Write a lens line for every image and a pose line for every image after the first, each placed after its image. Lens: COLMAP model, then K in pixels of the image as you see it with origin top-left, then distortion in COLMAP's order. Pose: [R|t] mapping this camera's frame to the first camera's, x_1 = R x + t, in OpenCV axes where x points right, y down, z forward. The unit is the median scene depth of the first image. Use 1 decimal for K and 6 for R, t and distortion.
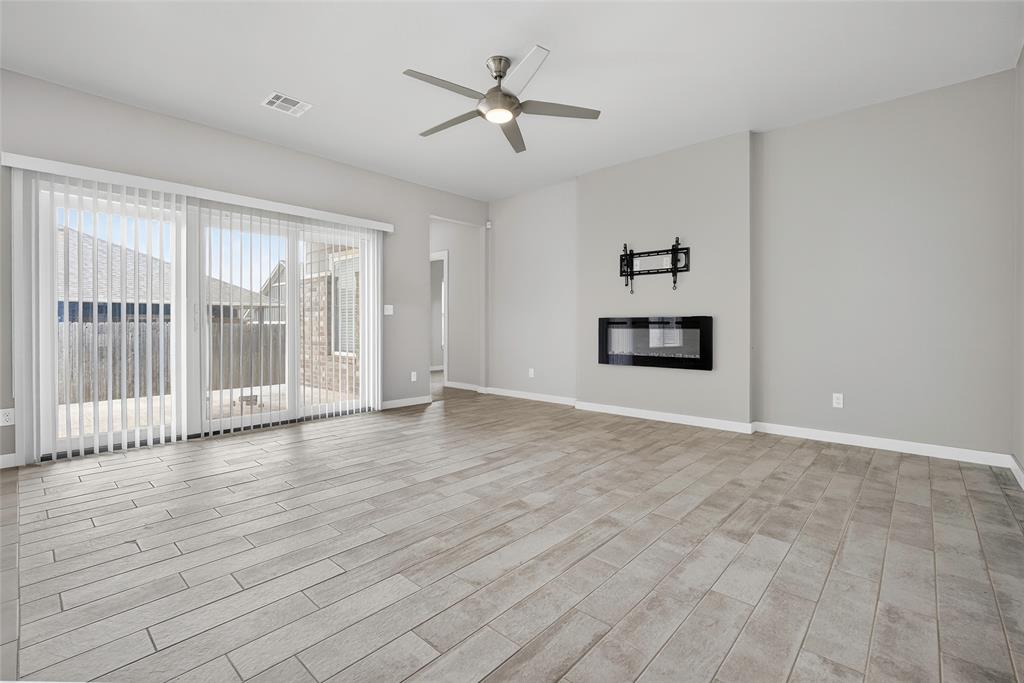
lens RADIAL K [[456.3, 0, 511.3], [0, 456.3, 334.0], [0, 0, 1]] dist [-0.003975, 0.000124]
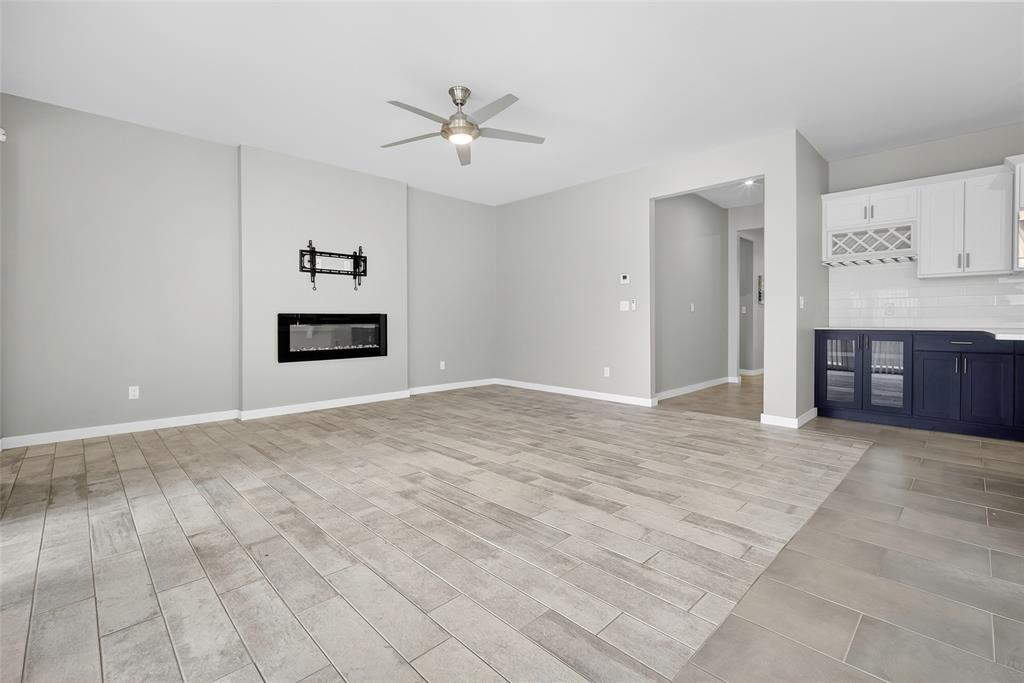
lens RADIAL K [[456.3, 0, 511.1], [0, 456.3, 334.0], [0, 0, 1]] dist [-0.003975, 0.000124]
pose [[0.070615, -0.037436, 0.996801, -0.769714], [0.015459, 0.999217, 0.036432, -0.021613], [-0.997384, 0.012837, 0.071139, 0.513771]]
